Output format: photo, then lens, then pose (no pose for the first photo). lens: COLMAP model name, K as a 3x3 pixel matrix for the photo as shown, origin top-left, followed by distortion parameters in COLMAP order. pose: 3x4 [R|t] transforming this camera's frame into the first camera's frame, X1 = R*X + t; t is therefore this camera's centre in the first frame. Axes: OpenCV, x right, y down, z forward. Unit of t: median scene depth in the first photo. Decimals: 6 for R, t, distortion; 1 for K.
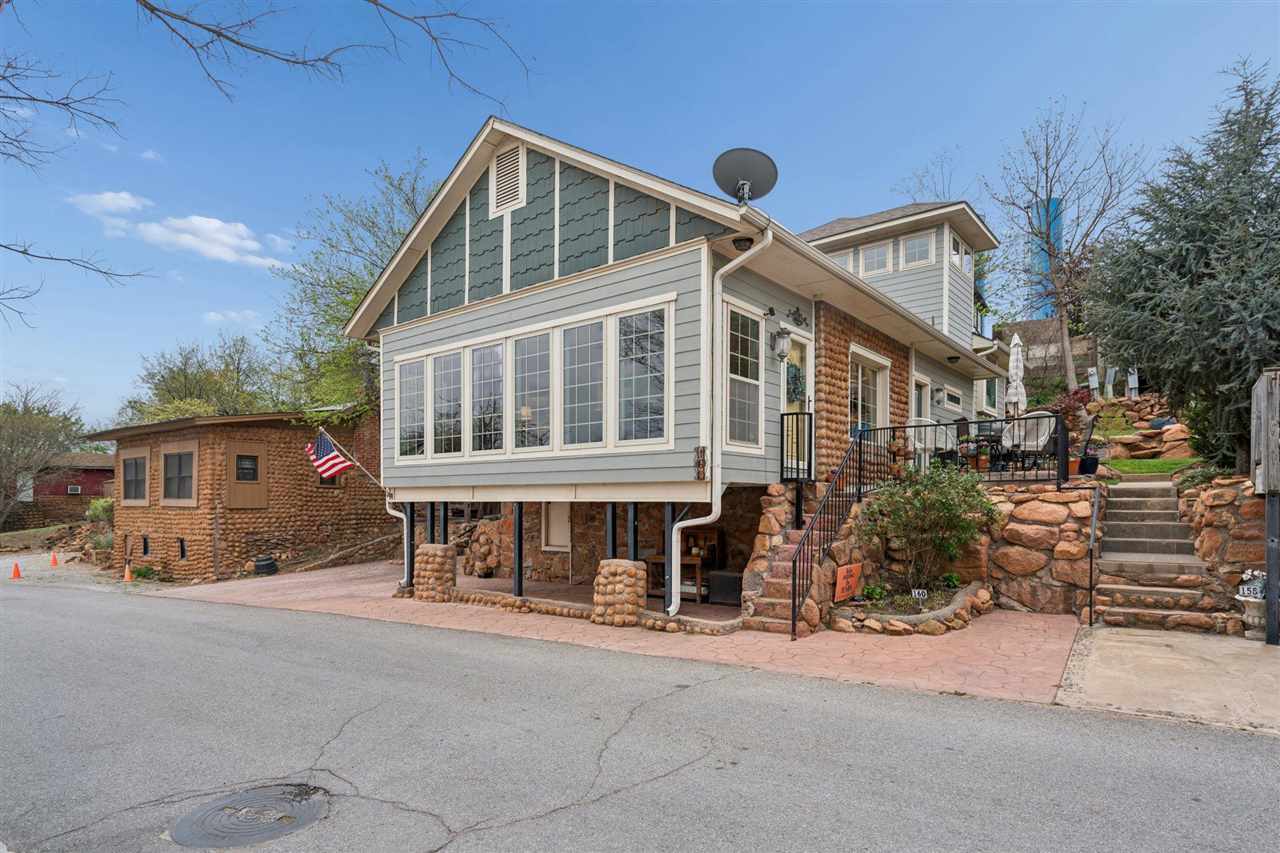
lens RADIAL K [[717.9, 0, 633.4], [0, 717.9, 429.1], [0, 0, 1]] dist [0.003109, 0.000471]
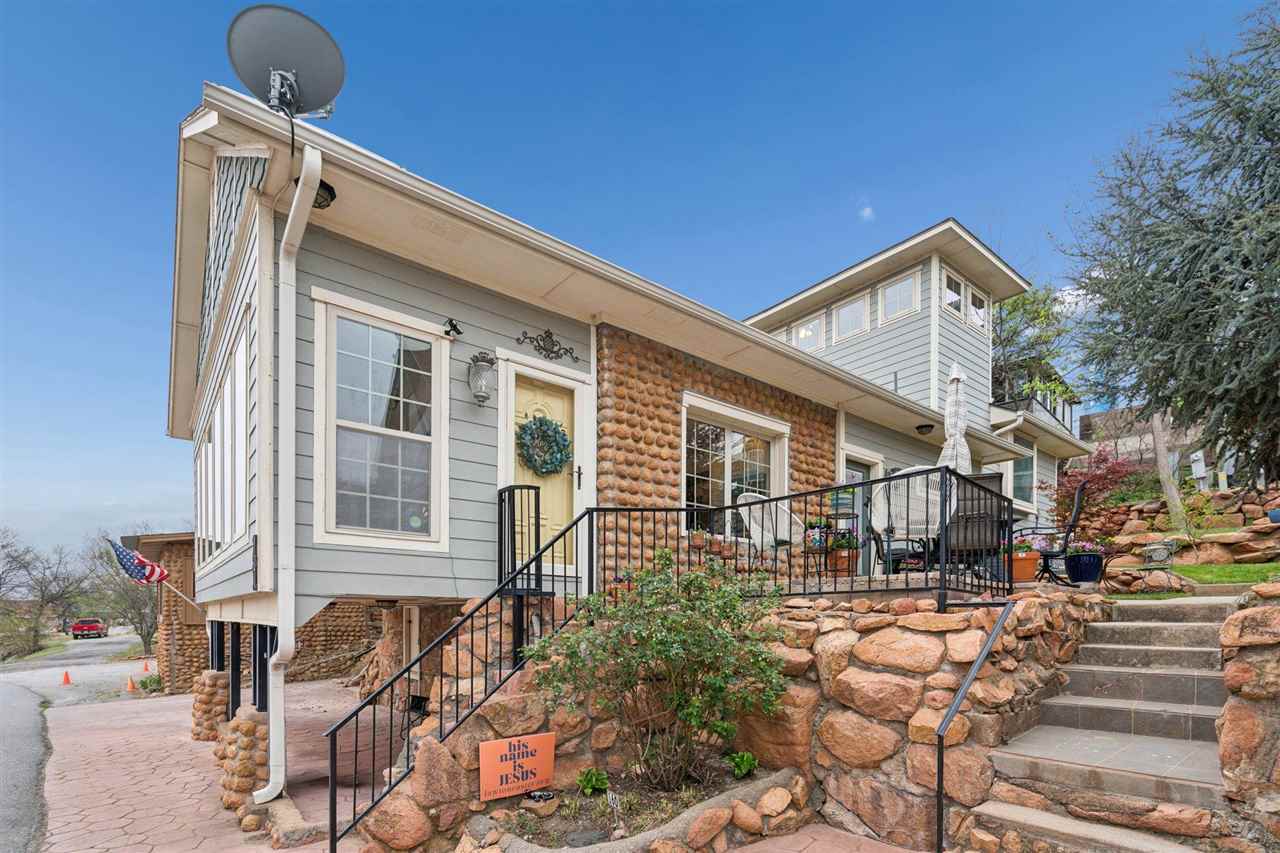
lens RADIAL K [[621.7, 0, 642.2], [0, 621.7, 564.5], [0, 0, 1]] dist [-0.003940, 0.000428]
pose [[0.975583, -0.013479, -0.219218, 0.454196], [0.016940, 0.999760, 0.013915, 0.040359], [0.218978, -0.017289, 0.975577, 0.479036]]
